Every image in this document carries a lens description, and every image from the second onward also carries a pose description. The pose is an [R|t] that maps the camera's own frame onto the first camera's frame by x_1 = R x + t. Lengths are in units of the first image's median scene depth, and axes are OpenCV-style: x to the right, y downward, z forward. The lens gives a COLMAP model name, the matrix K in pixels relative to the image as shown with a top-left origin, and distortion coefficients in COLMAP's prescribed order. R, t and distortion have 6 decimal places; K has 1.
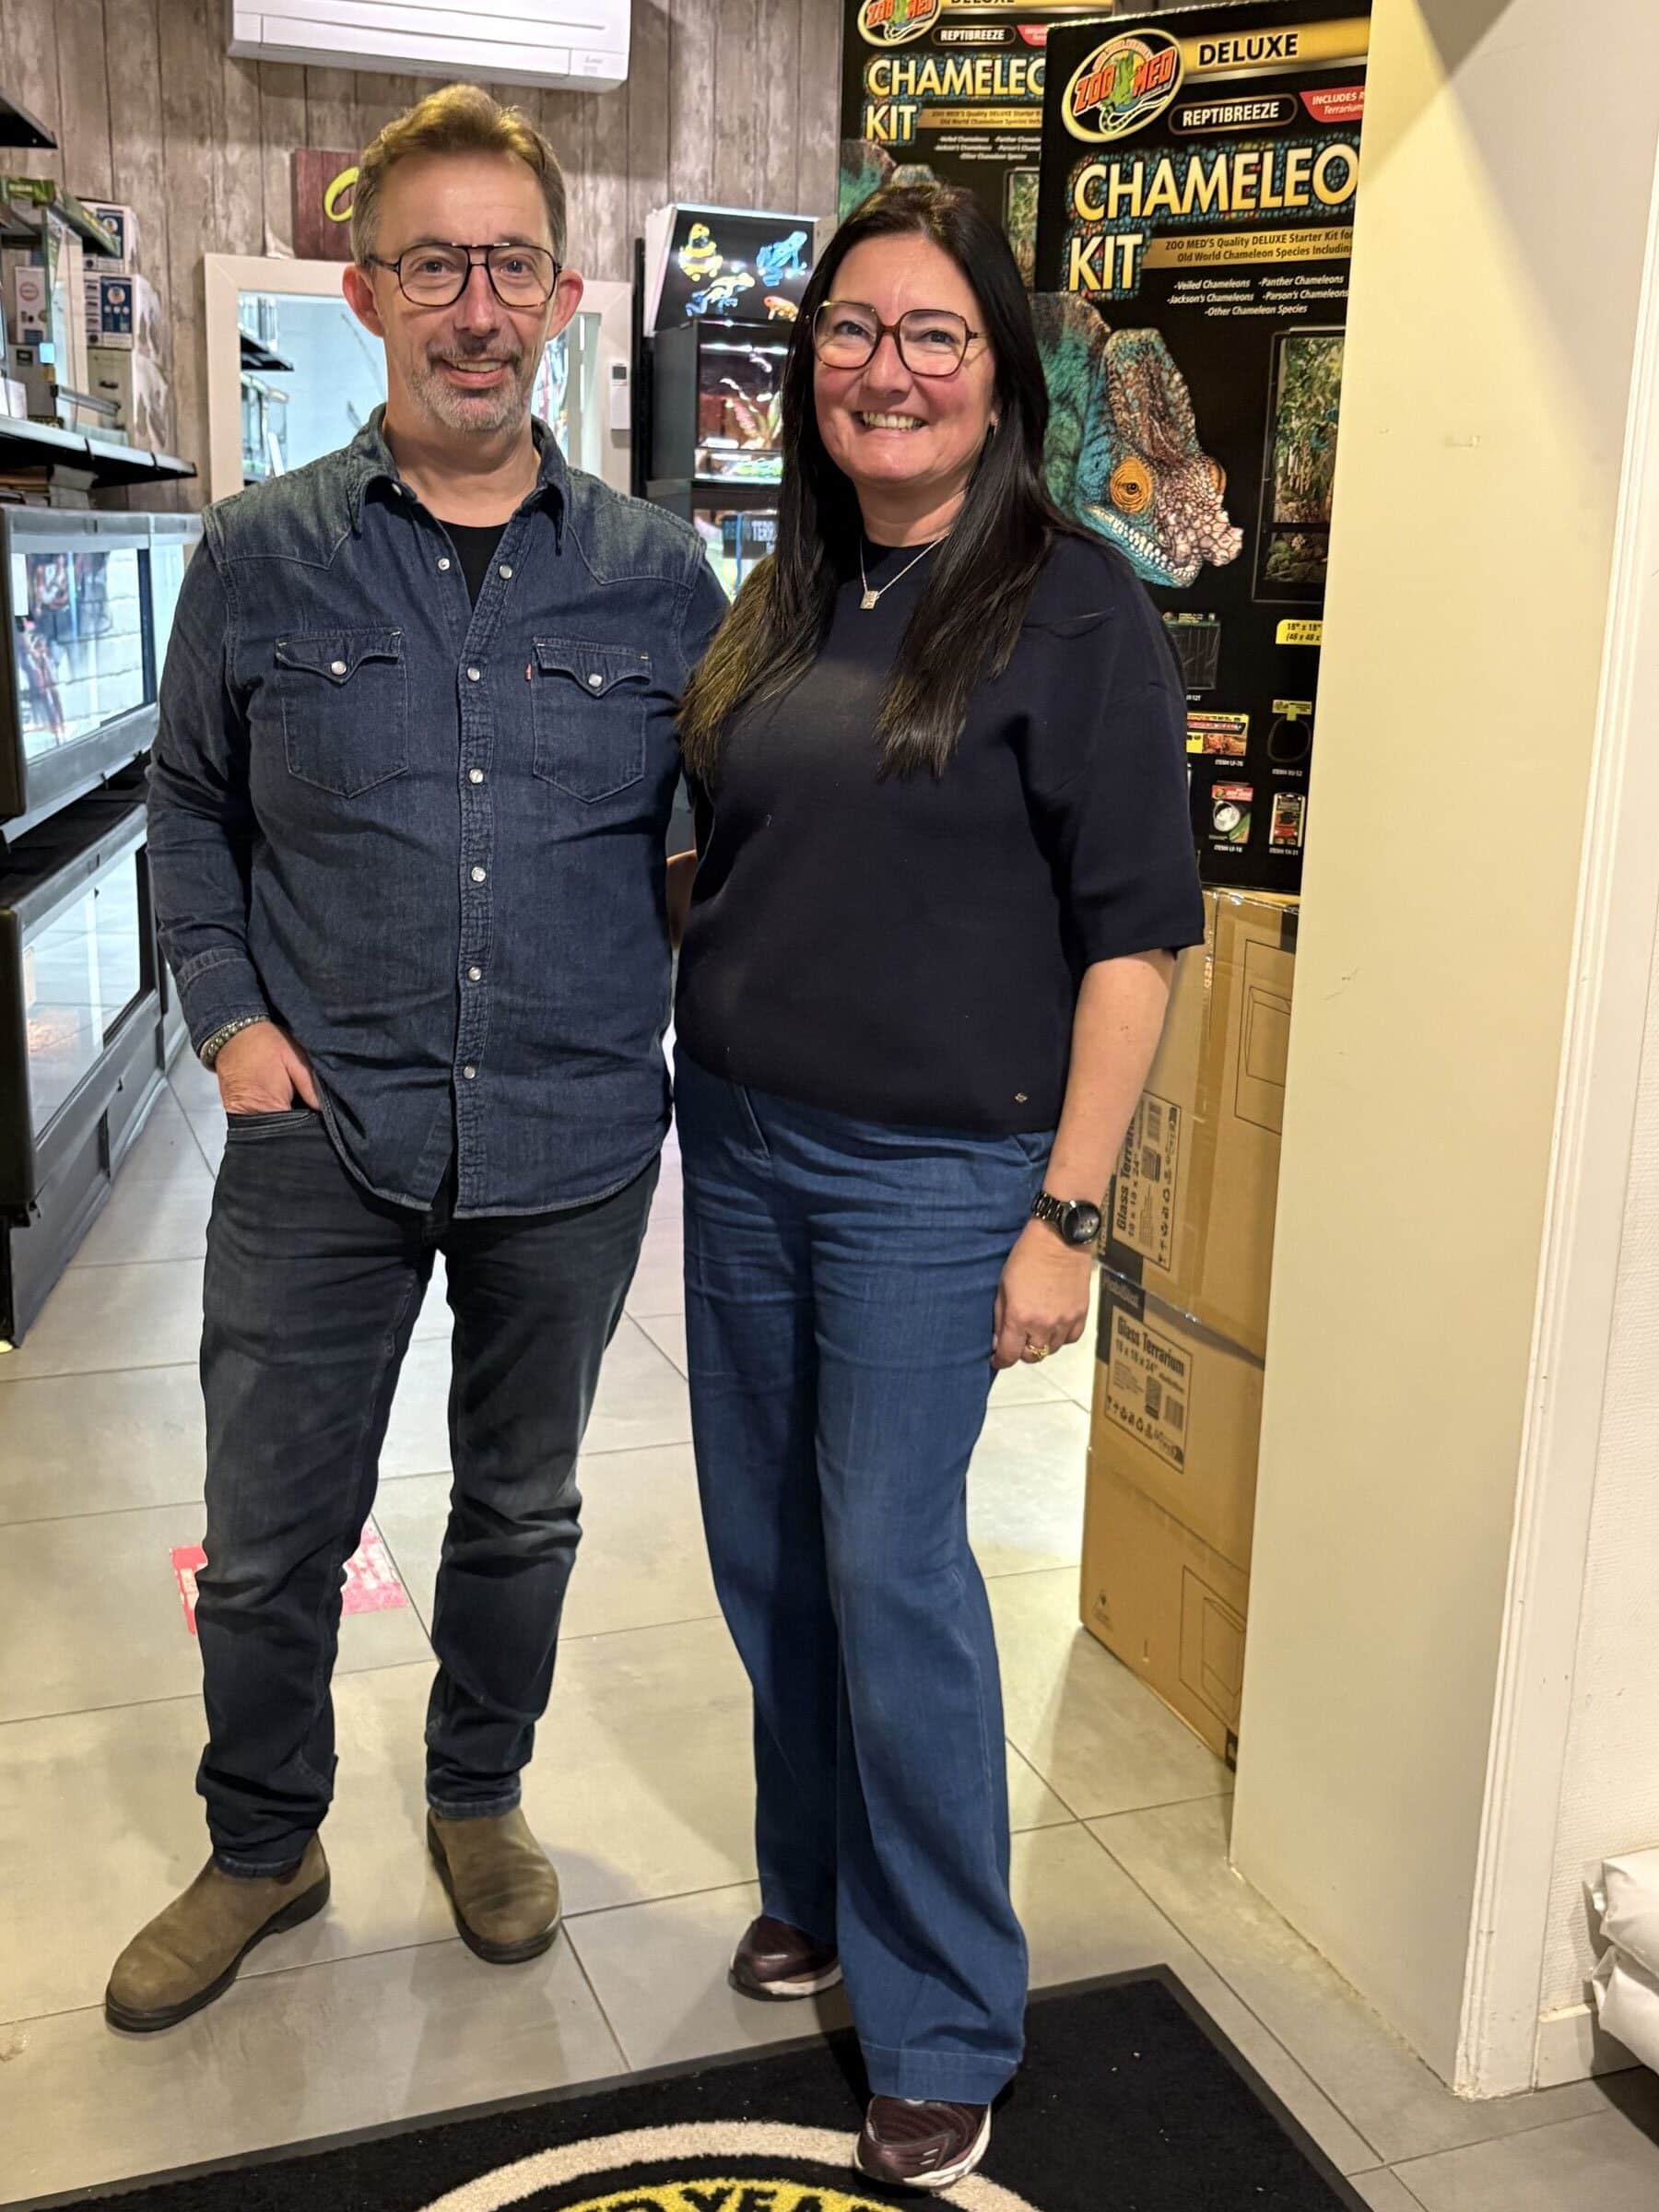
lens RADIAL K [[2339.0, 0, 829.5], [0, 2339.0, 1106.0], [0, 0, 1]] dist [-0.008652, 0.053772]
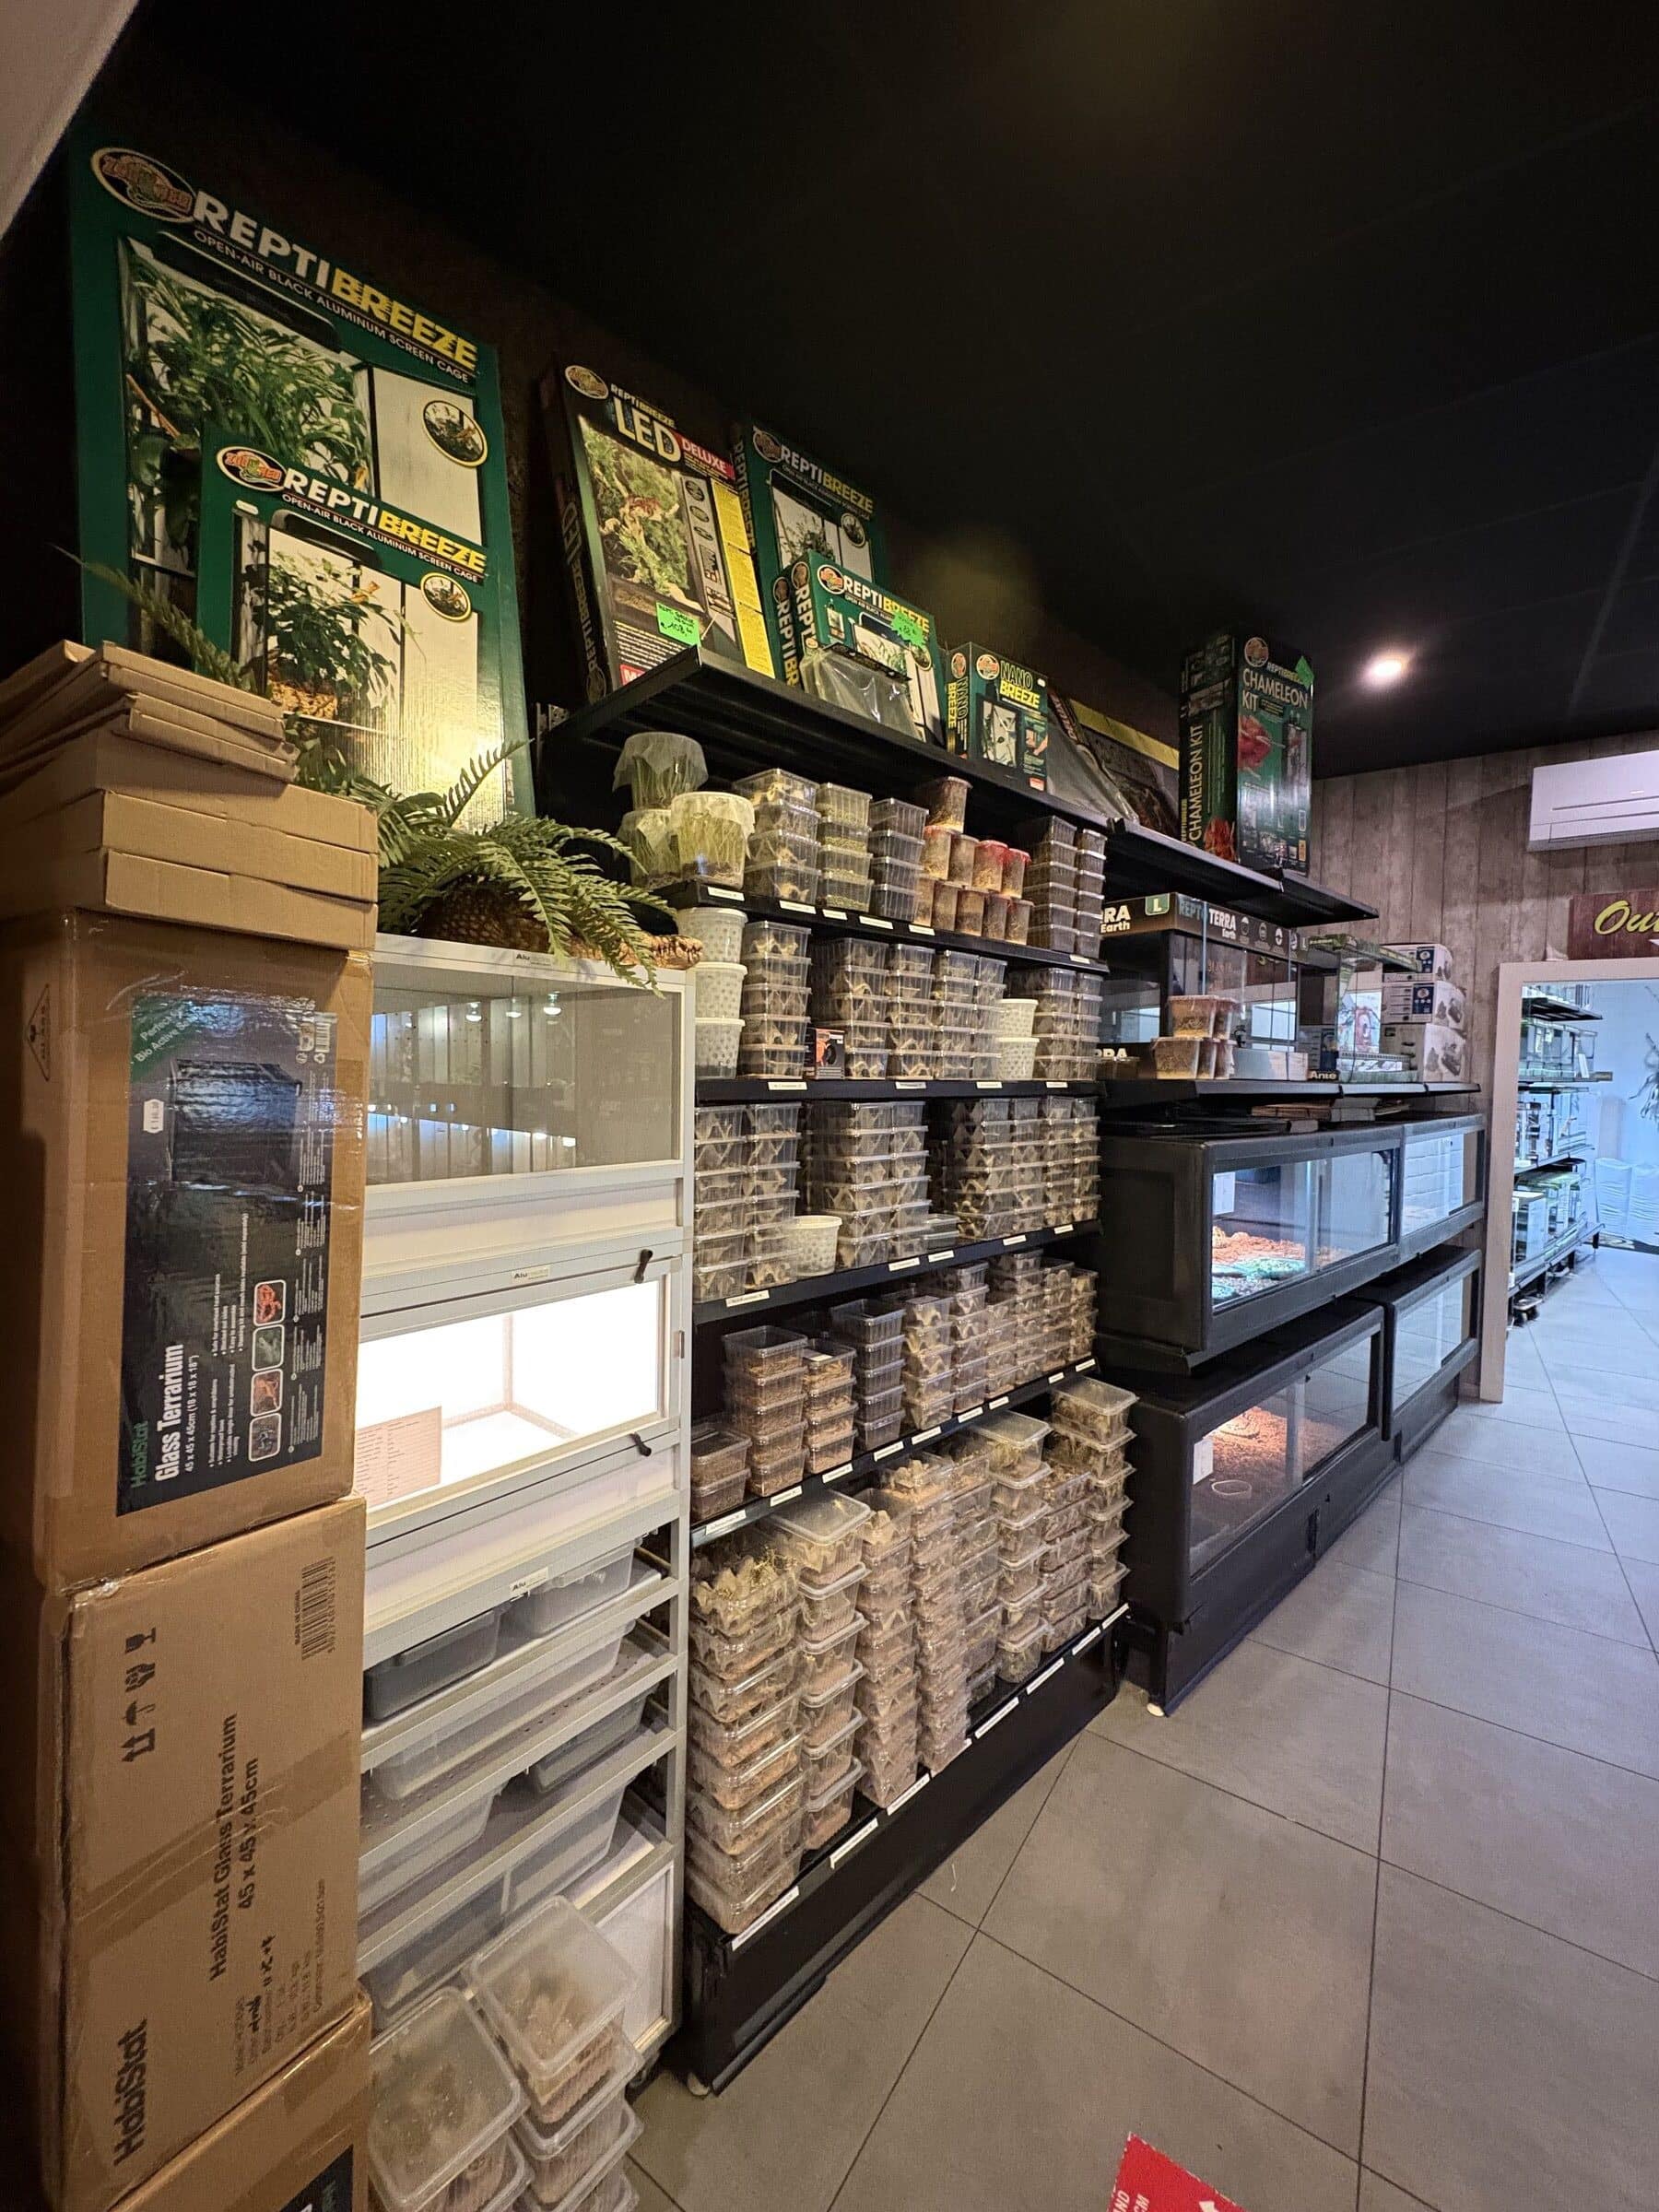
lens RADIAL K [[877.1, 0, 829.5], [0, 877.1, 1106.0], [0, 0, 1]] dist [0.000063, -0.000013]
pose [[0.570614, 0.015137, -0.821079, -0.019903], [-0.193495, 0.974158, -0.116512, -0.094439], [0.798097, 0.225358, 0.558797, 0.276213]]
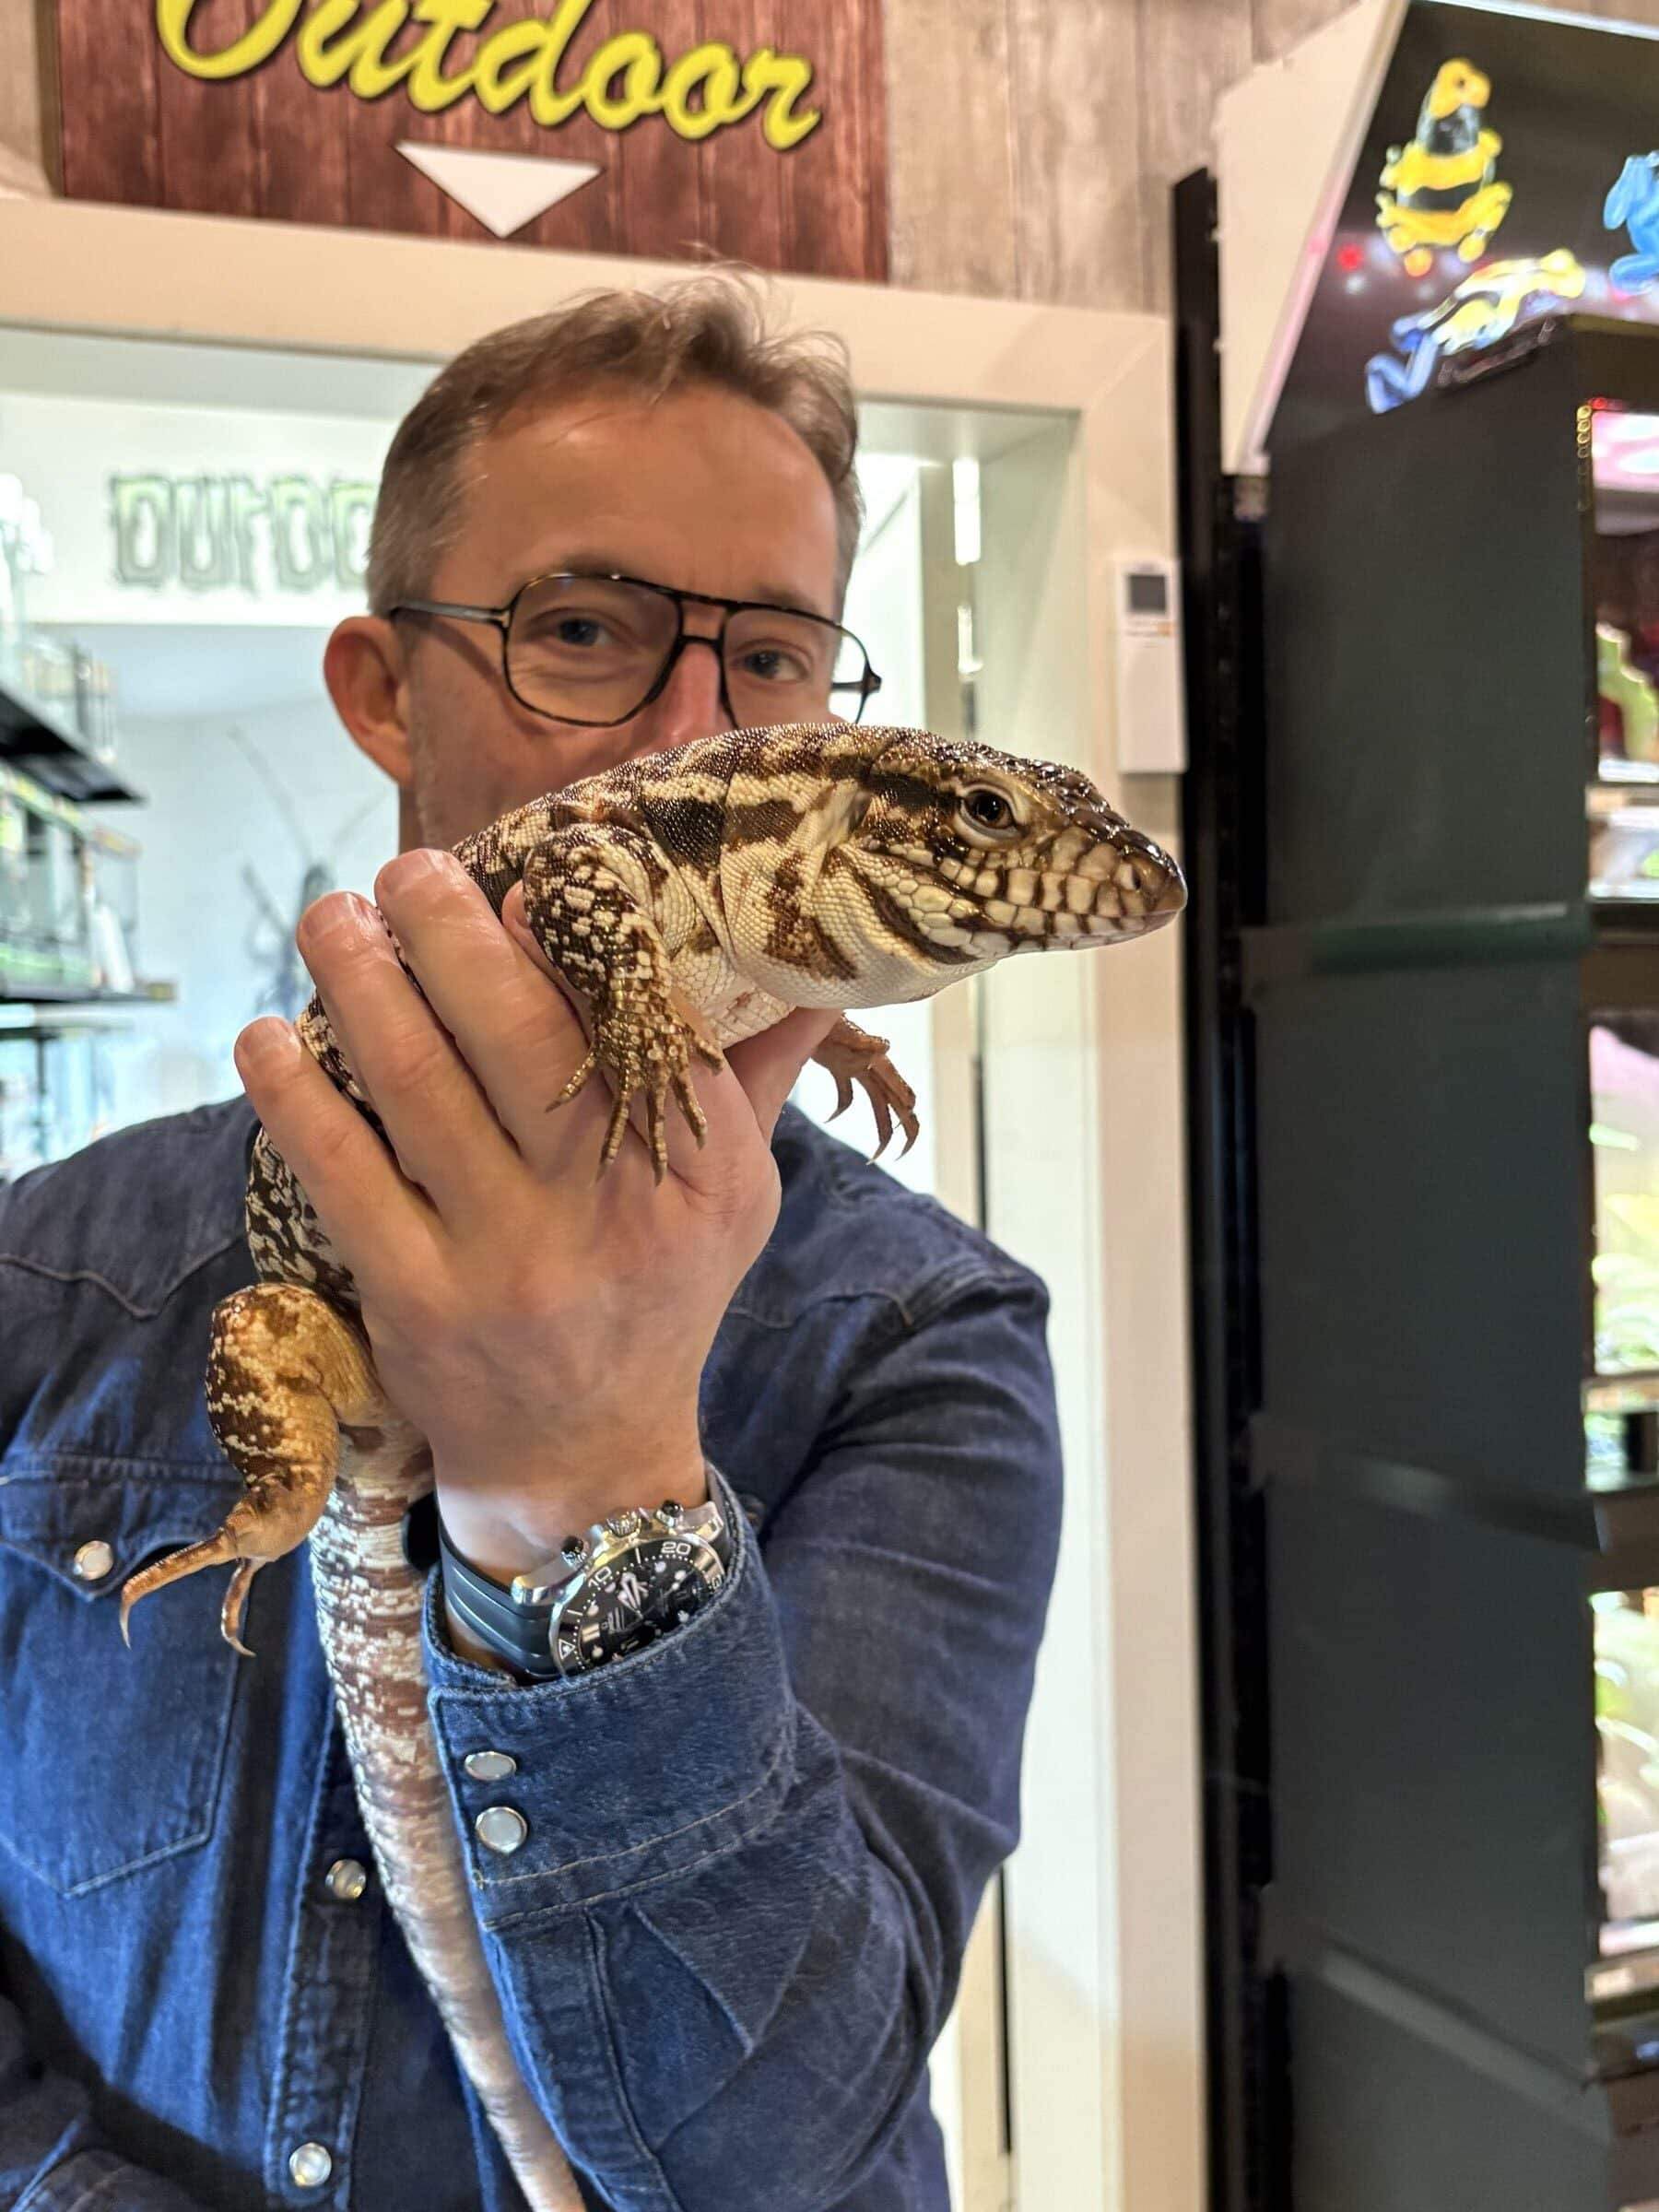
lens RADIAL K [[2526.0, 0, 829.5], [0, 2526.0, 1106.0], [0, 0, 1]] dist [-0.011061, 0.210402]
pose [[0.998422, -0.048199, 0.028811, -0.152447], [0.053105, 0.977224, -0.205460, -0.194211], [-0.018252, 0.206665, 0.978241, 0.735189]]
